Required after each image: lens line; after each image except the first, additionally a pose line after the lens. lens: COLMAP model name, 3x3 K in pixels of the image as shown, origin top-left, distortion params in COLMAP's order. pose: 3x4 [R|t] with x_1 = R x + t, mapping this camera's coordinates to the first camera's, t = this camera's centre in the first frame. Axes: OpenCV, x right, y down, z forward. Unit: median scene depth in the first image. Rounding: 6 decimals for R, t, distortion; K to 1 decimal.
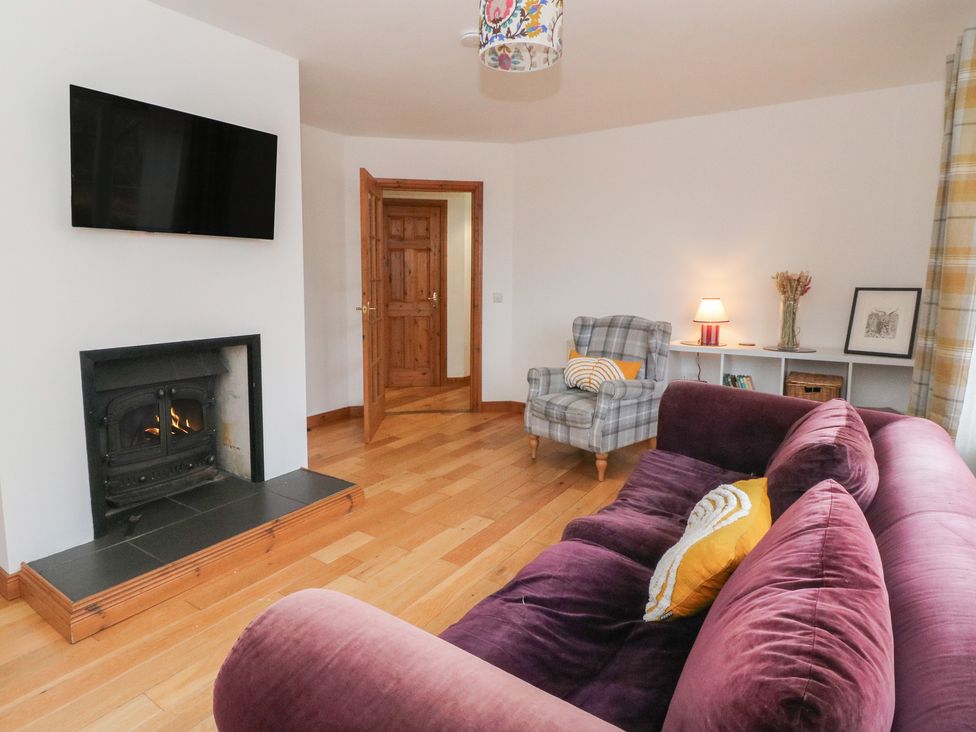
lens RADIAL K [[524.6, 0, 487.1], [0, 524.6, 360.6], [0, 0, 1]] dist [-0.002022, -0.002317]
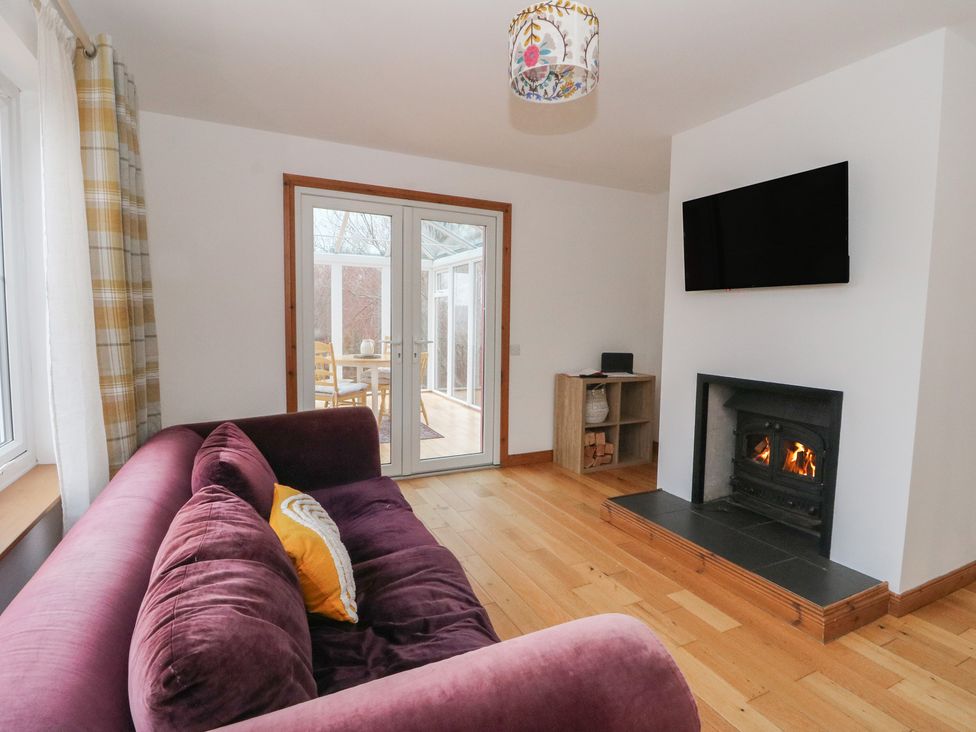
lens RADIAL K [[524.6, 0, 486.8], [0, 524.6, 369.3], [0, 0, 1]] dist [-0.002022, -0.002317]
pose [[-0.531769, 0.067097, -0.844227, 0.651753], [-0.141945, 0.975693, 0.166955, -0.156783], [0.834909, 0.208615, -0.509319, 0.998069]]
